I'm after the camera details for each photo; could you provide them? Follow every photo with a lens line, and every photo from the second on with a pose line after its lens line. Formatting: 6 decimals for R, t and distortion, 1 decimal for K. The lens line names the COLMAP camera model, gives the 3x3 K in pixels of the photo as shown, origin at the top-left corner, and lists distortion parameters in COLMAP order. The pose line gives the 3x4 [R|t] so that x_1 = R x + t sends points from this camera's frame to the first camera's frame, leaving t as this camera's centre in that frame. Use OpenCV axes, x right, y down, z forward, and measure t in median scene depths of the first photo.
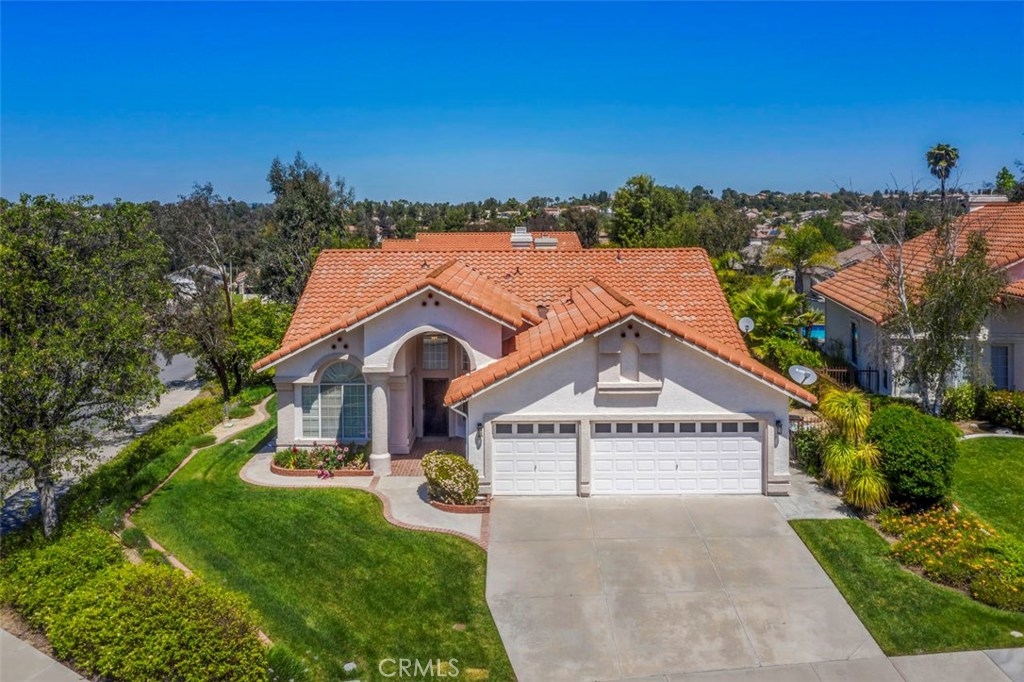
lens RADIAL K [[836.2, 0, 512.4], [0, 836.2, 222.9], [0, 0, 1]] dist [-0.009916, -0.002065]
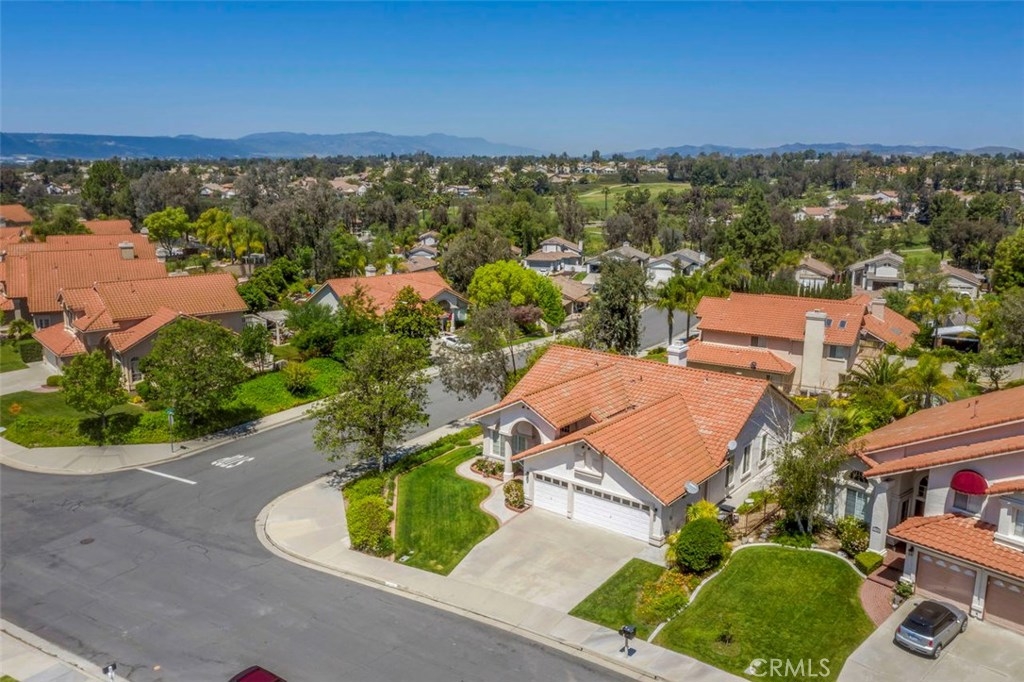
lens RADIAL K [[831.9, 0, 515.9], [0, 831.9, 339.3], [0, 0, 1]] dist [-0.016268, -0.000855]
pose [[0.790410, 0.142497, -0.595774, 1.112181], [-0.016043, 0.977050, 0.212406, -0.516597], [0.612368, -0.158330, 0.774556, -0.562574]]
